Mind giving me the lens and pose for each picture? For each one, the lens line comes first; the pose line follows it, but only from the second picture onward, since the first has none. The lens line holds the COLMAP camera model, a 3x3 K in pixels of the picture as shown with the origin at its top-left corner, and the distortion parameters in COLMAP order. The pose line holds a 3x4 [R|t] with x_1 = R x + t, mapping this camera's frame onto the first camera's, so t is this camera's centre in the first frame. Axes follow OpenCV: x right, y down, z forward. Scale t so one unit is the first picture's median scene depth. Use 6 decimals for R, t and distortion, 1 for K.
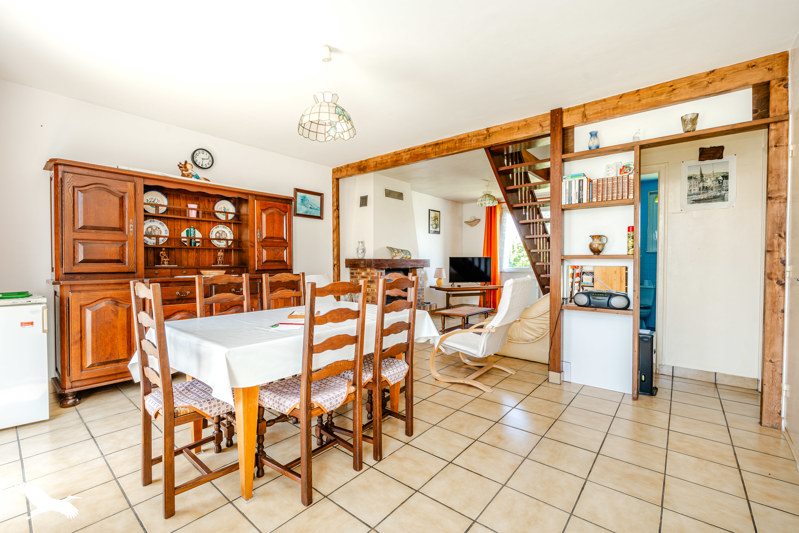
lens RADIAL K [[343.7, 0, 397.4], [0, 343.7, 267.3], [0, 0, 1]] dist [-0.016882, 0.000035]
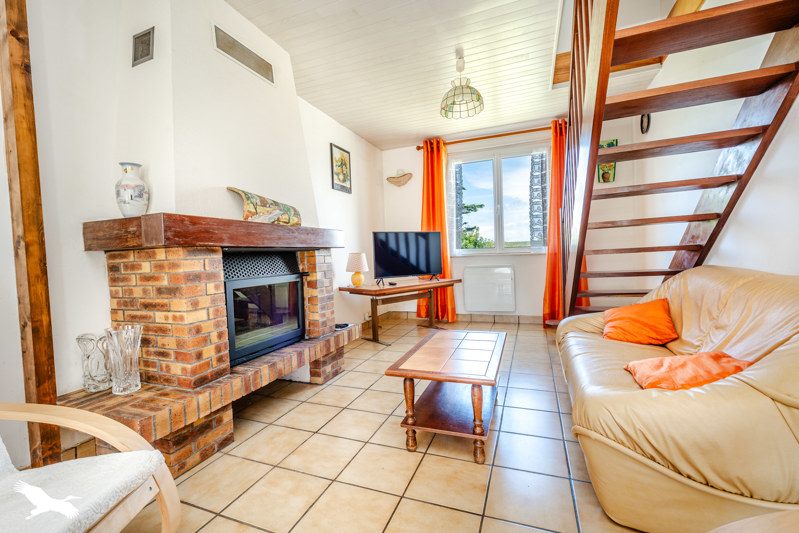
lens RADIAL K [[343.7, 0, 394.9], [0, 343.7, 267.5], [0, 0, 1]] dist [-0.016882, 0.000035]
pose [[0.950492, -0.049169, 0.306833, 0.015356], [0.045486, 0.998781, 0.019147, 0.017535], [-0.307401, -0.004243, 0.951571, 0.475750]]
